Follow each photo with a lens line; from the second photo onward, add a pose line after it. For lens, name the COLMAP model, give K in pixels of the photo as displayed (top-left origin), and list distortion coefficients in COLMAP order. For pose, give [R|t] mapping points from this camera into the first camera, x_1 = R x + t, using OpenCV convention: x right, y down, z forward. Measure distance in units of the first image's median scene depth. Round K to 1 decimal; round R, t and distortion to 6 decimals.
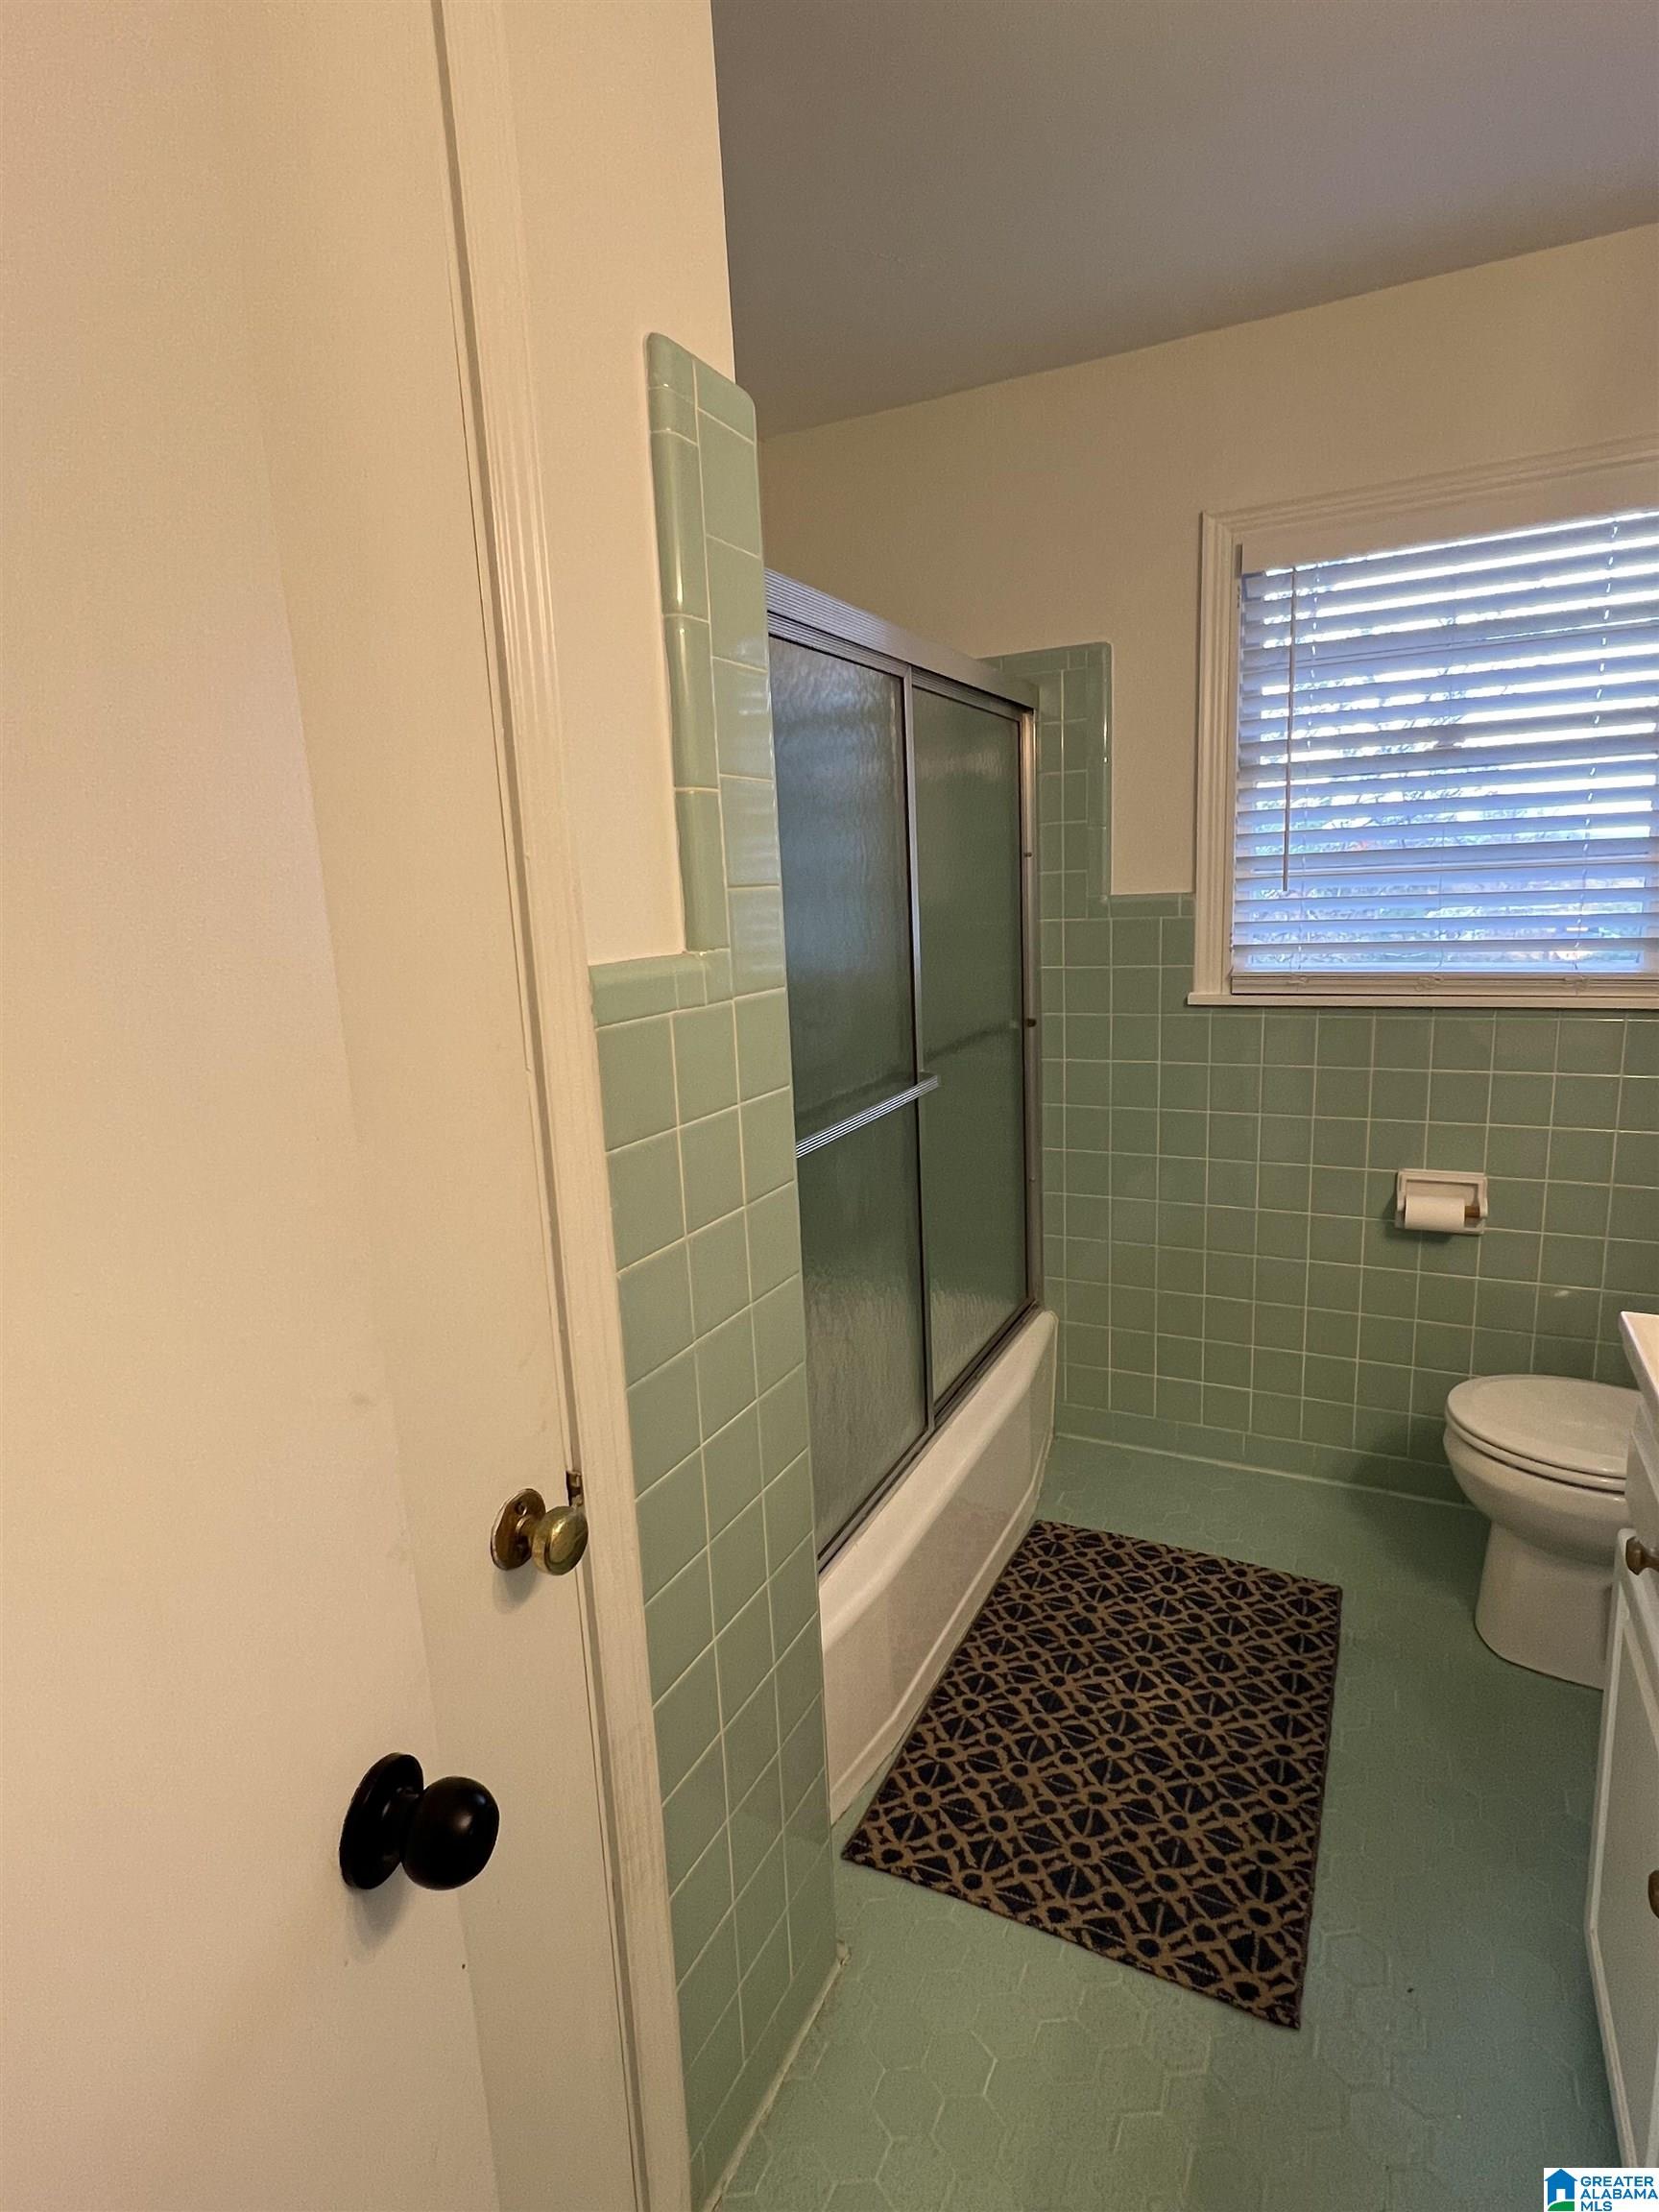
lens RADIAL K [[1118.3, 0, 835.9], [0, 1118.3, 1102.9], [0, 0, 1]] dist [0.001547, -0.000573]
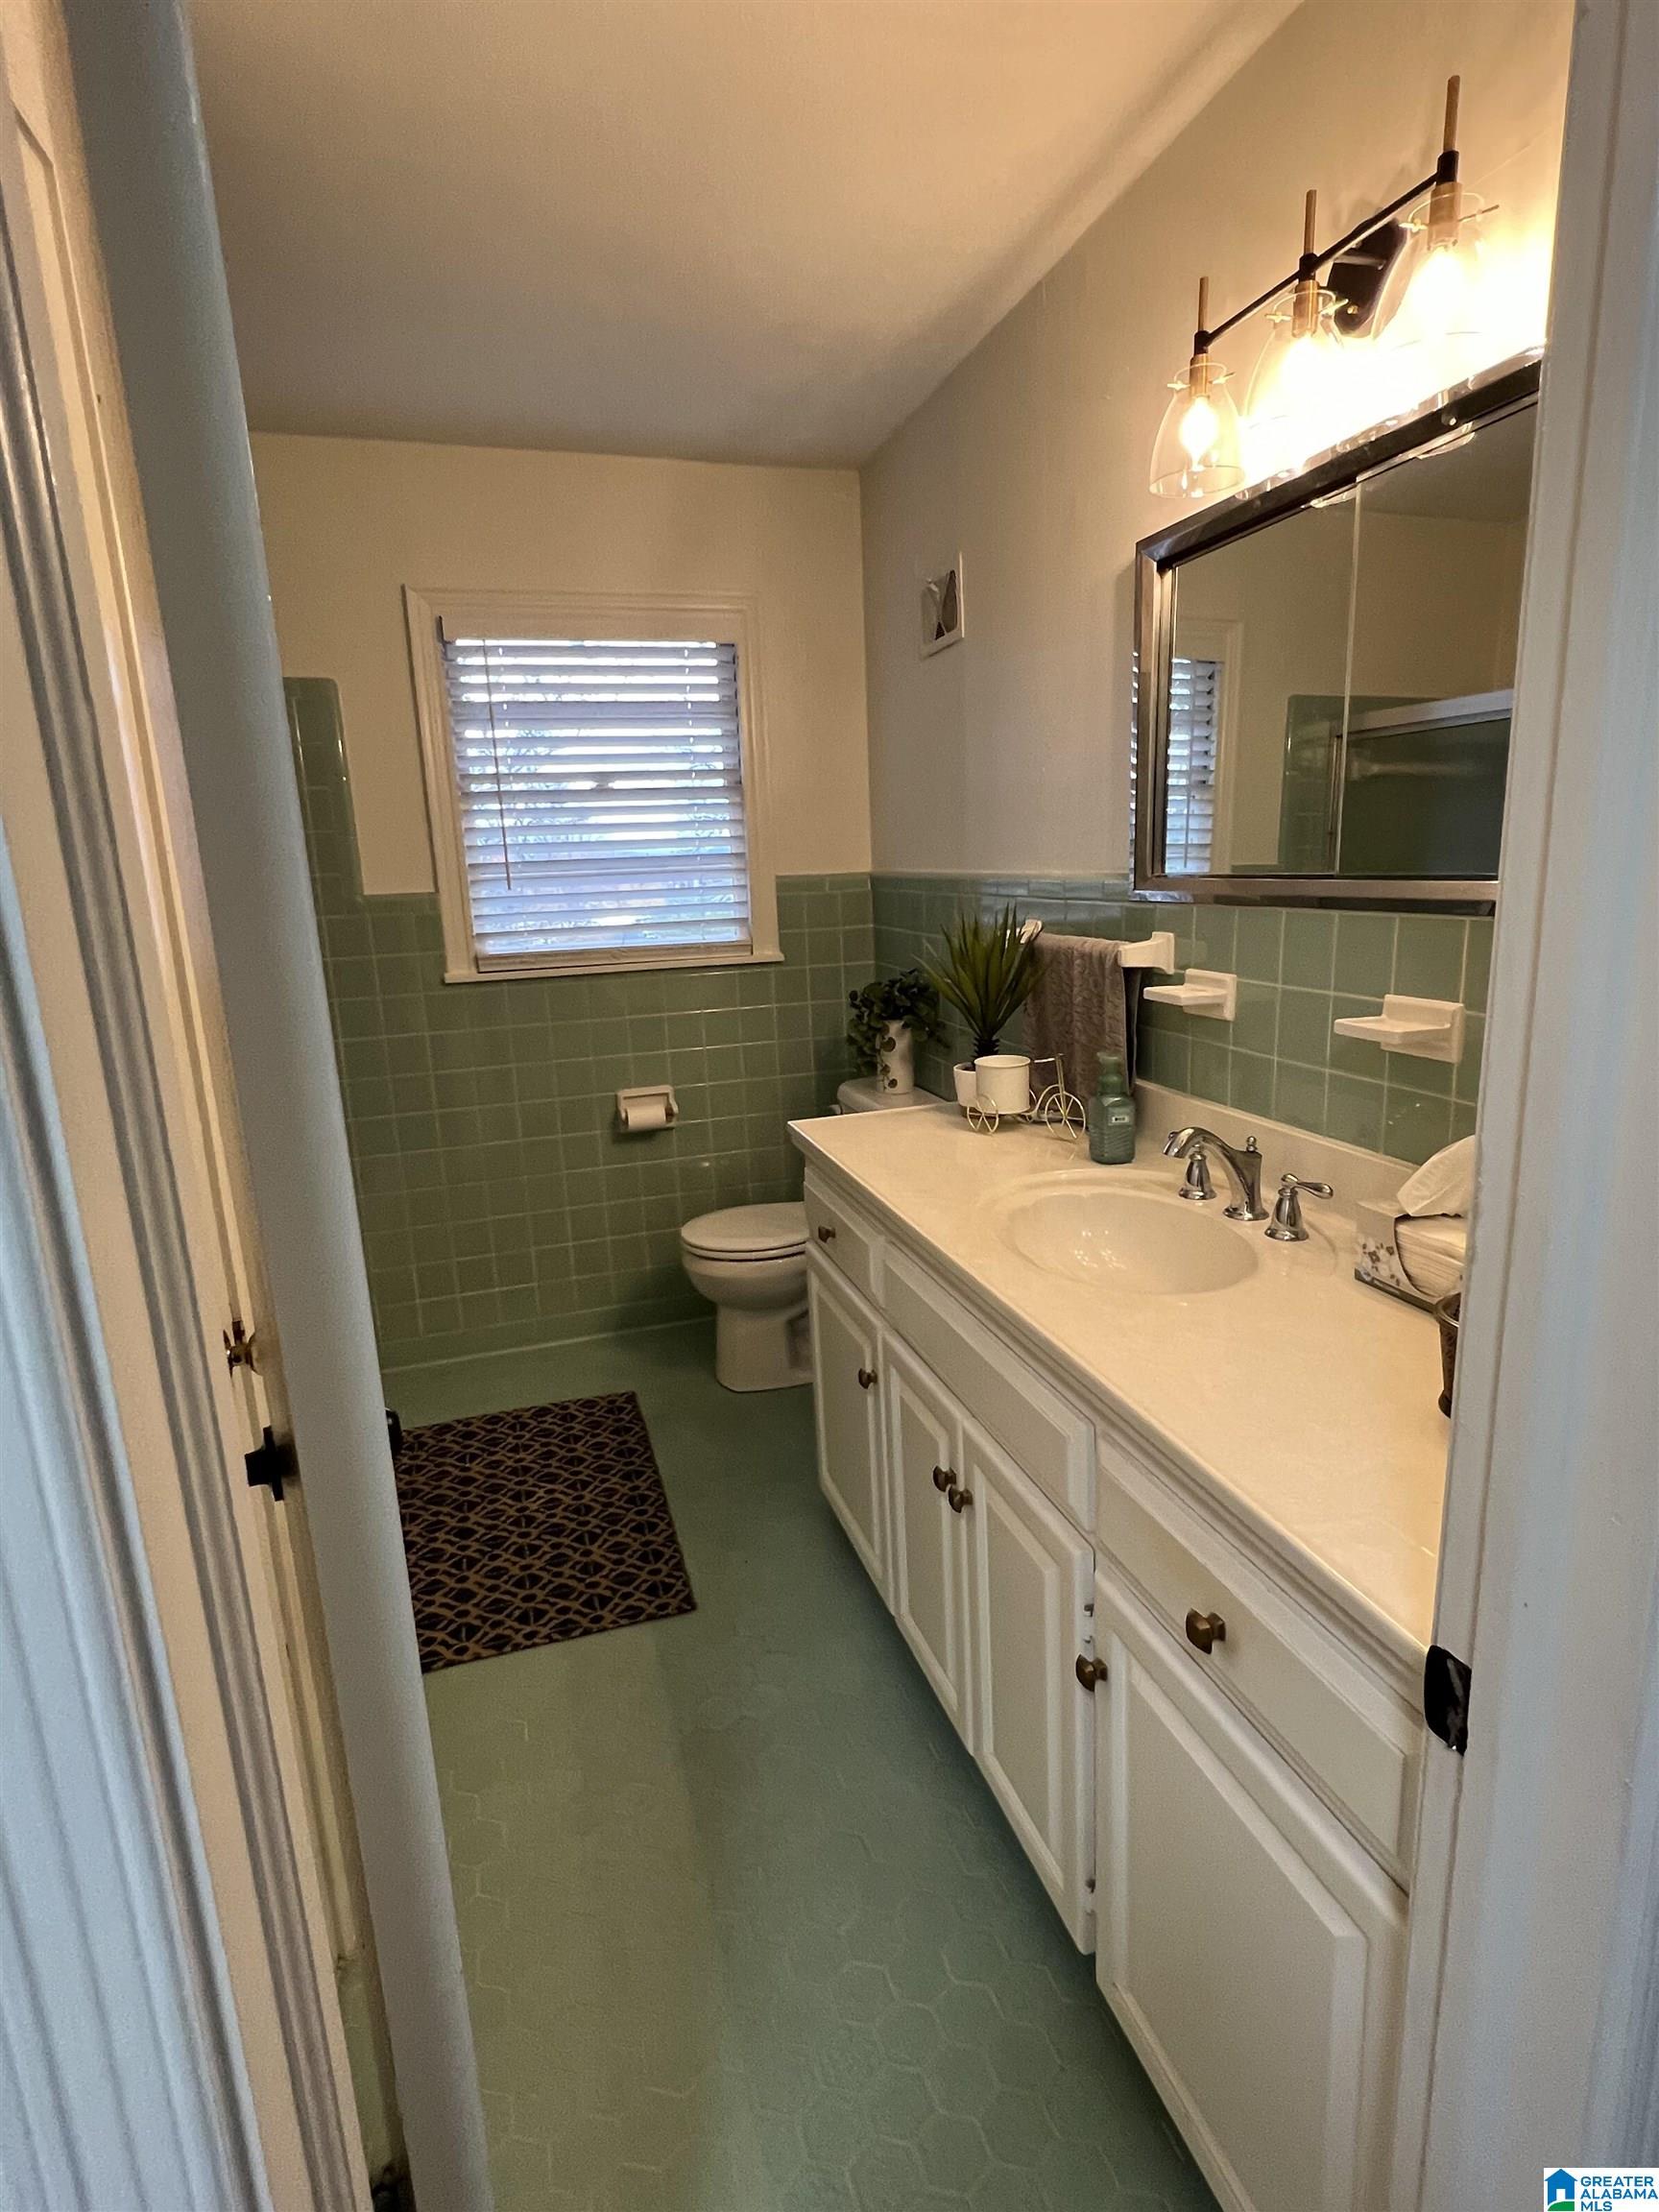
lens RADIAL K [[1118.3, 0, 827.1], [0, 1118.3, 1102.2], [0, 0, 1]] dist [0.001547, -0.000573]
pose [[0.721511, -0.131061, 0.679886, -0.272524], [0.141962, 0.989063, 0.040008, 0.059777], [-0.677694, 0.067652, 0.732225, -0.201020]]
